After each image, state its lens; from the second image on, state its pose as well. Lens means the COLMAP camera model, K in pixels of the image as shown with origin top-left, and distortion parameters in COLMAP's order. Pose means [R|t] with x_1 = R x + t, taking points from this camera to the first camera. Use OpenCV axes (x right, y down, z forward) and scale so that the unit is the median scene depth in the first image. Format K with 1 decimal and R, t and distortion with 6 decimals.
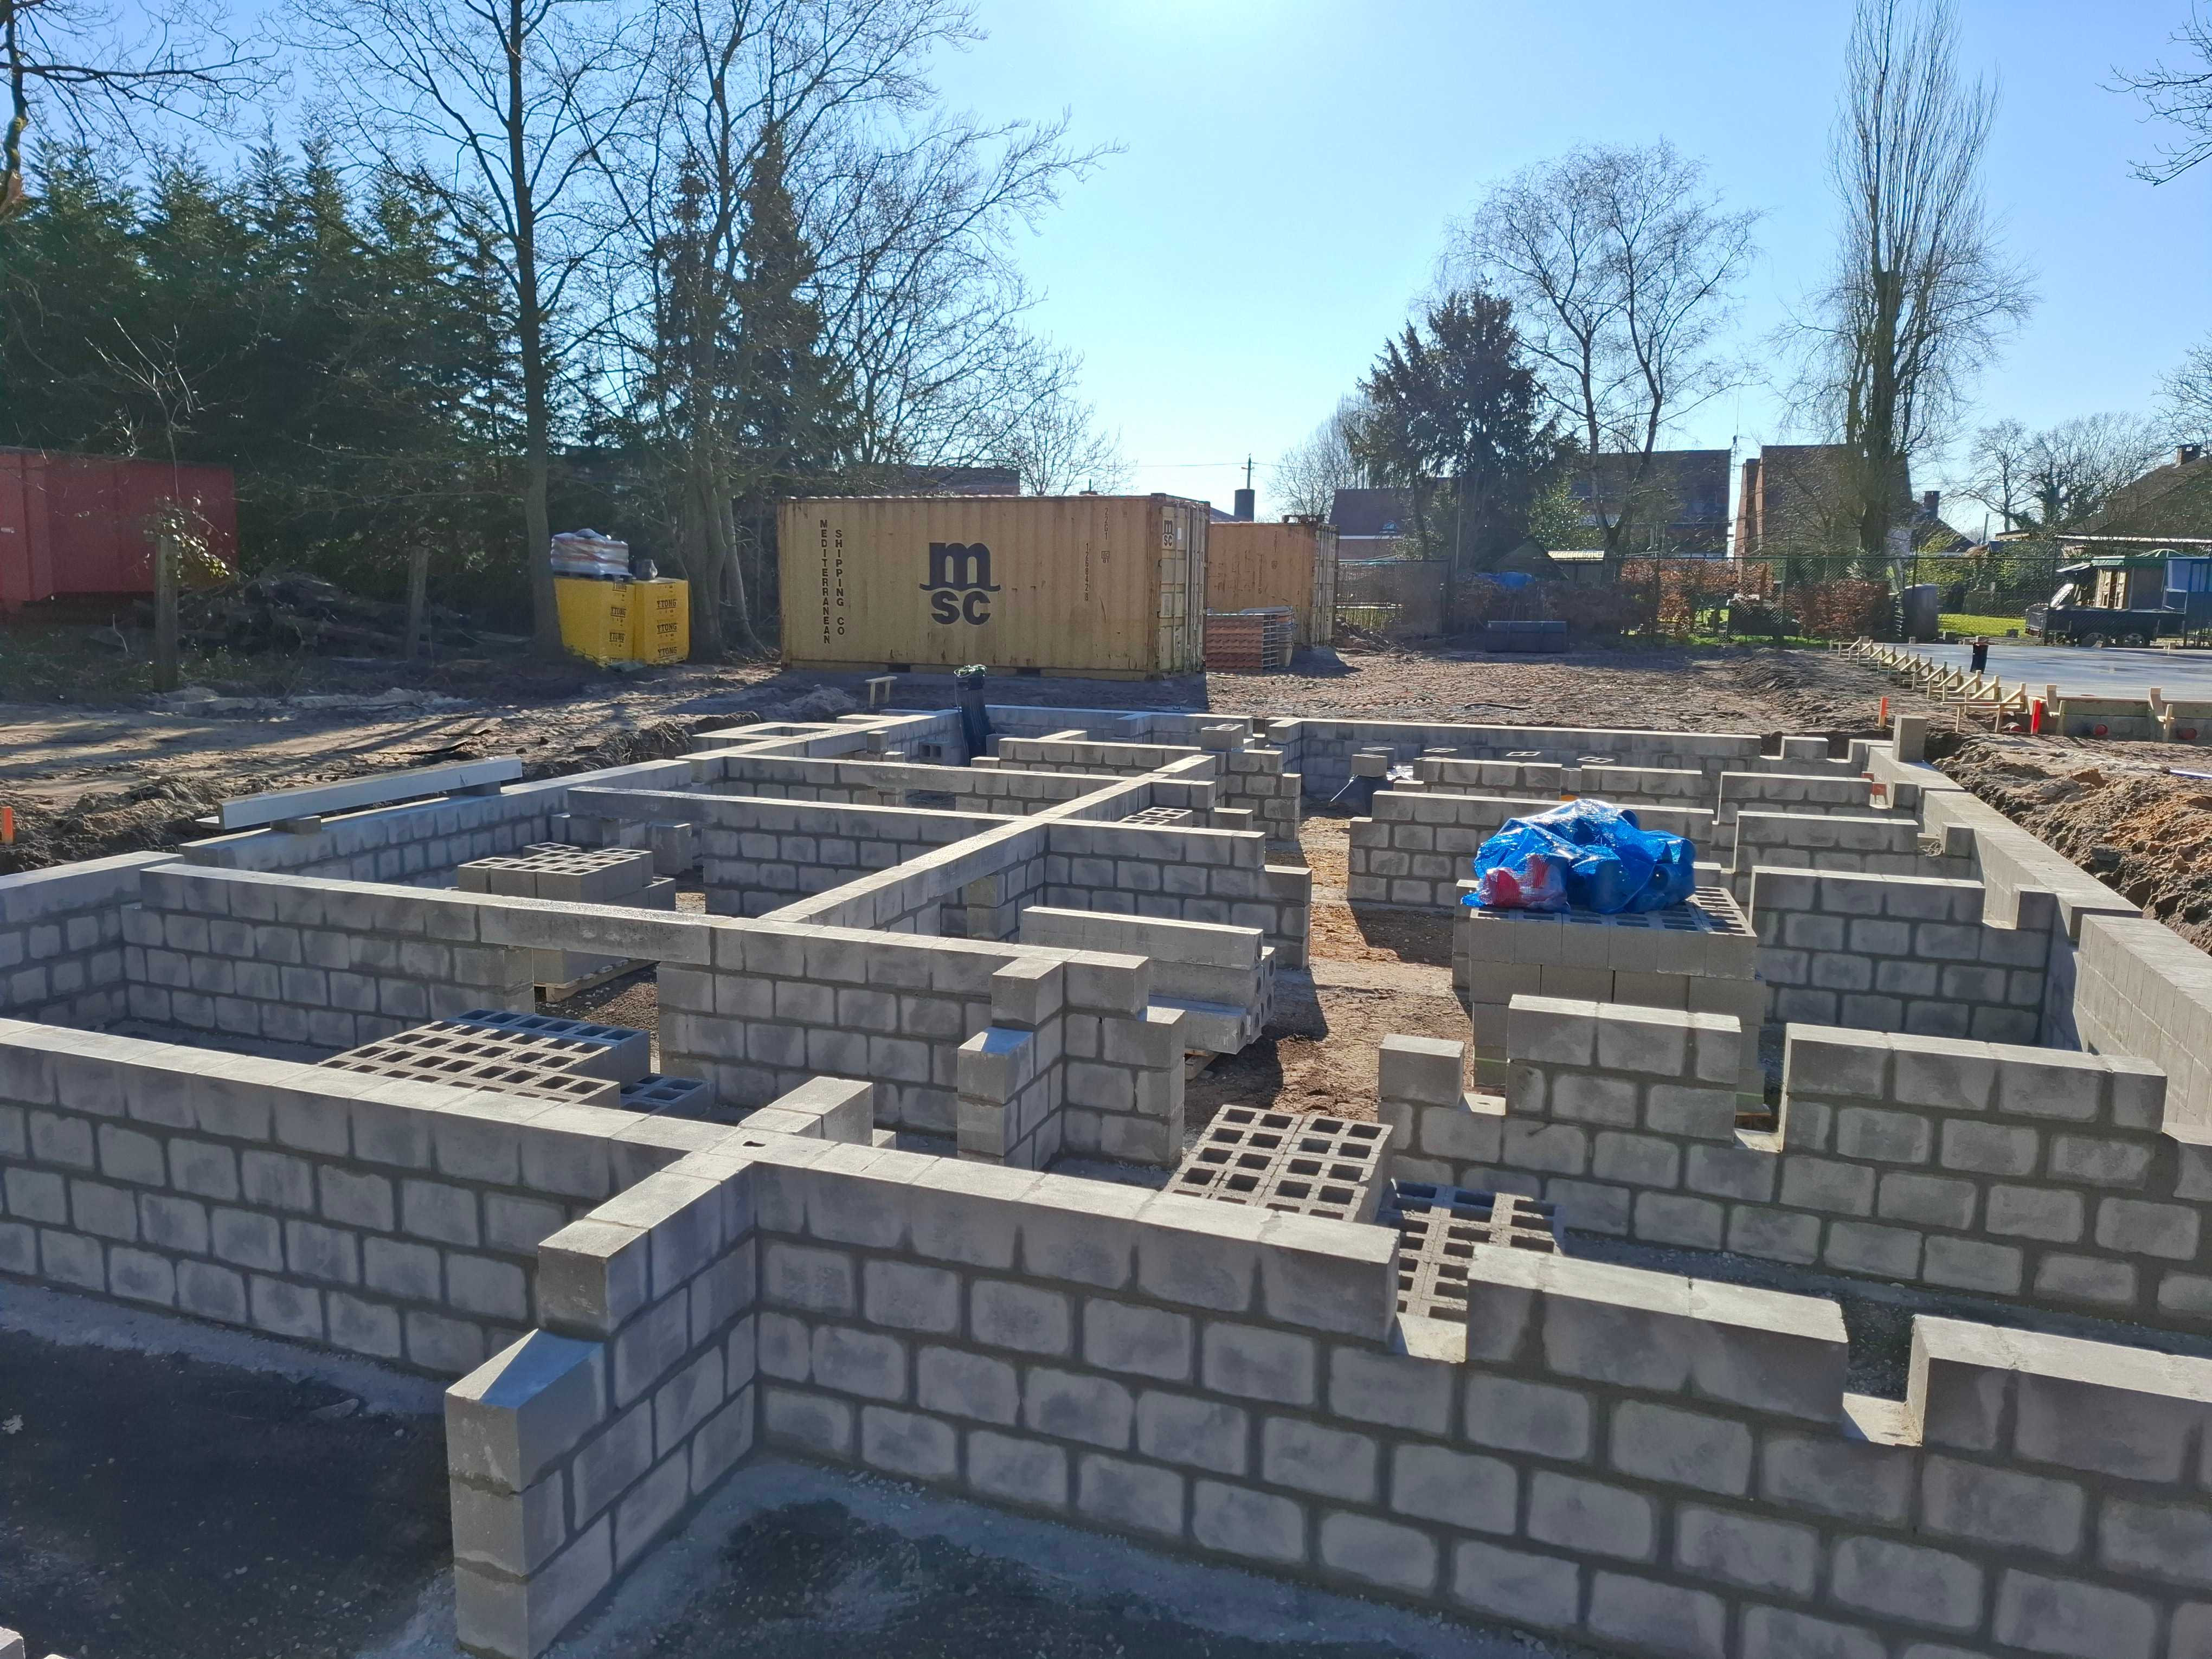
lens RADIAL K [[1503.6, 0, 1062.3], [0, 1503.6, 828.6], [0, 0, 1]] dist [-0.007768, -0.023565]
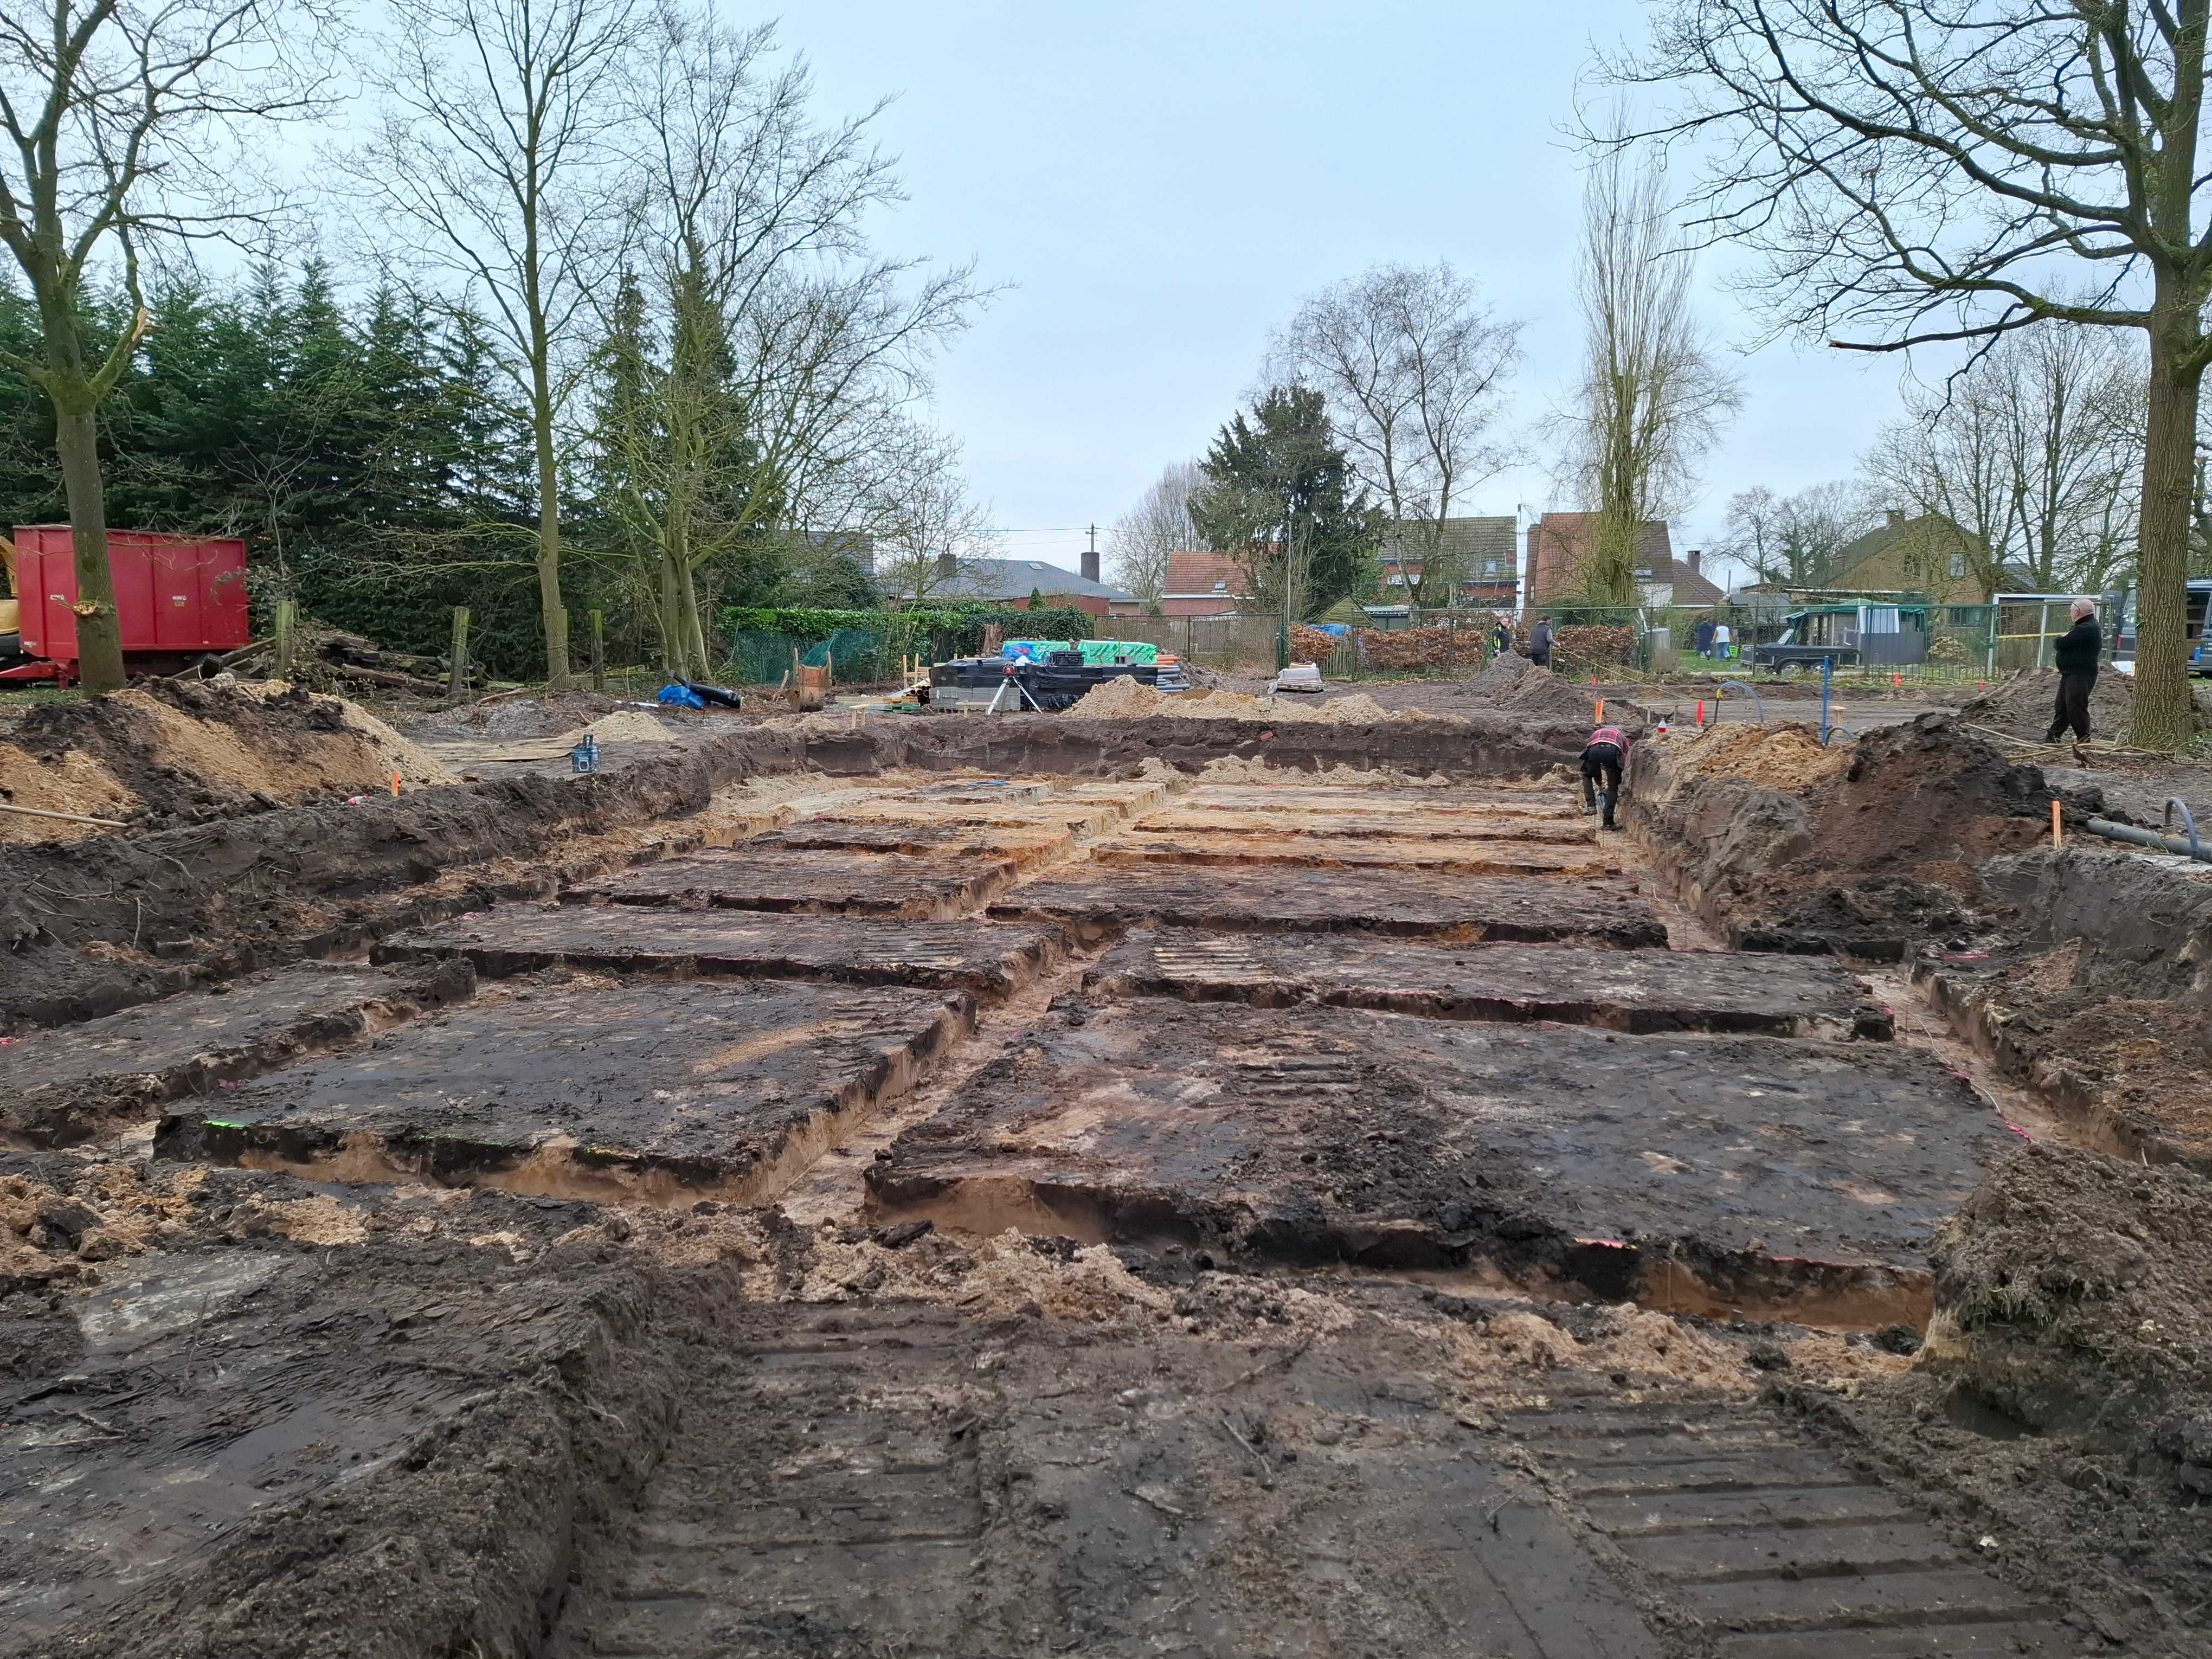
lens RADIAL K [[1490.4, 0, 1106.0], [0, 1490.4, 829.5], [0, 0, 1]] dist [0.003315, -0.072791]
pose [[0.990297, -0.027921, 0.136136, -0.037554], [0.032971, 0.998844, -0.034980, 0.023400], [-0.135002, 0.039129, 0.990072, -0.117509]]
